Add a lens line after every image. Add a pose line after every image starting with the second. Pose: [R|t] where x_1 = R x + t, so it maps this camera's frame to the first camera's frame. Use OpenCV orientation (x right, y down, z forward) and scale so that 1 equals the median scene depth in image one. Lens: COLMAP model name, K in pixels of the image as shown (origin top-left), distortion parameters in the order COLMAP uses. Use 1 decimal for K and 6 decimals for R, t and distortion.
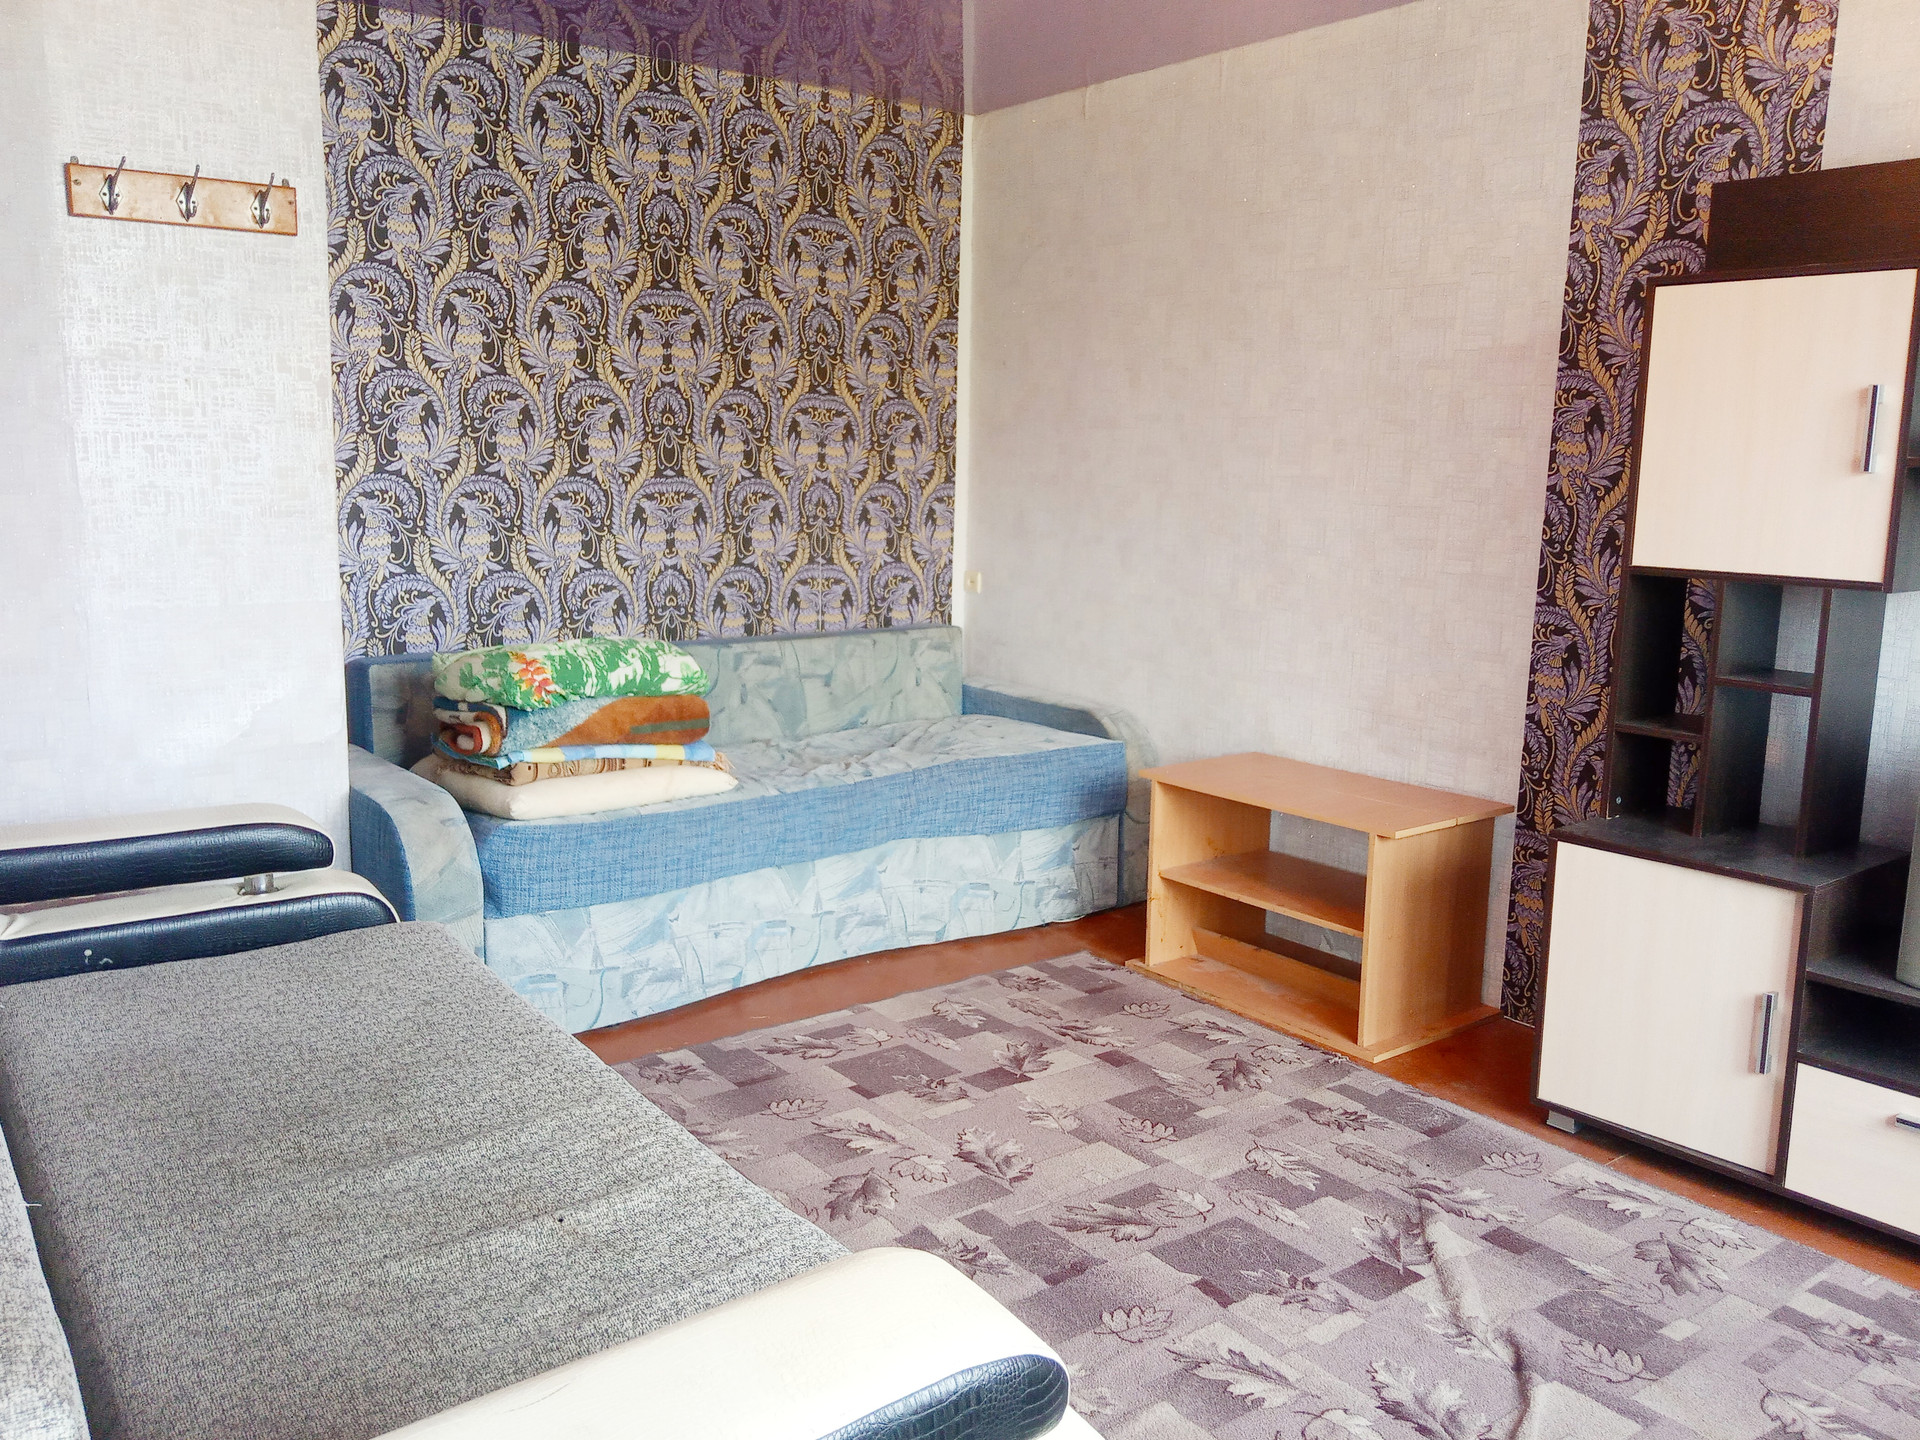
lens RADIAL K [[1572.6, 0, 976.7], [0, 1572.6, 769.4], [0, 0, 1]] dist [0.085214, -0.118782]
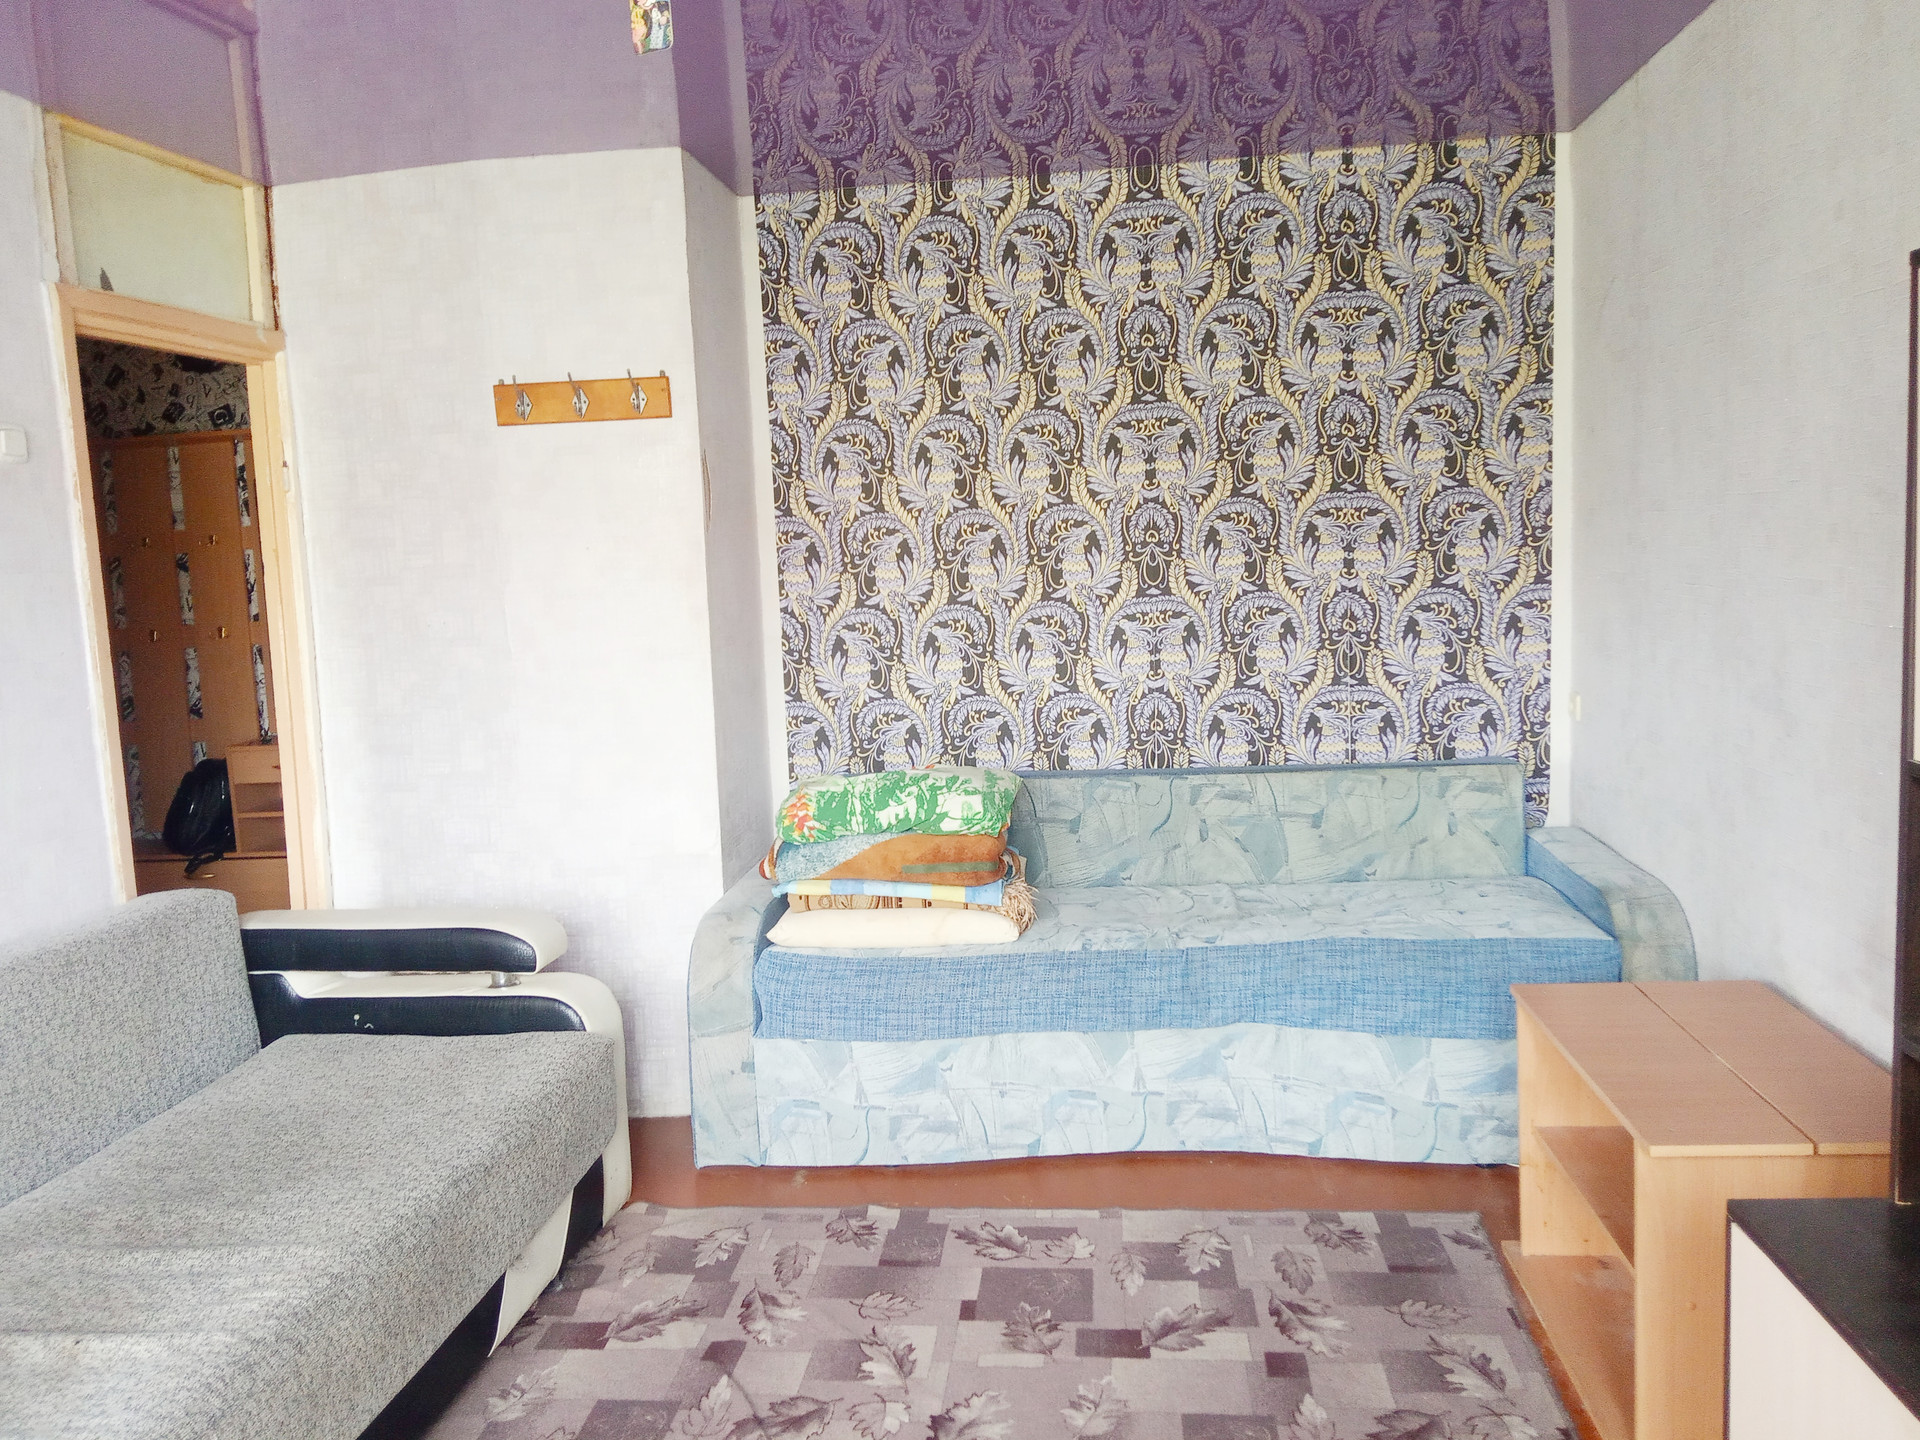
lens RADIAL K [[1572.6, 0, 913.7], [0, 1572.6, 755.5], [0, 0, 1]] dist [0.085214, -0.118782]
pose [[0.711513, 0.045090, -0.701224, 0.407129], [-0.081117, 0.996538, -0.018228, -0.067467], [0.697975, 0.069850, 0.712707, 0.259921]]
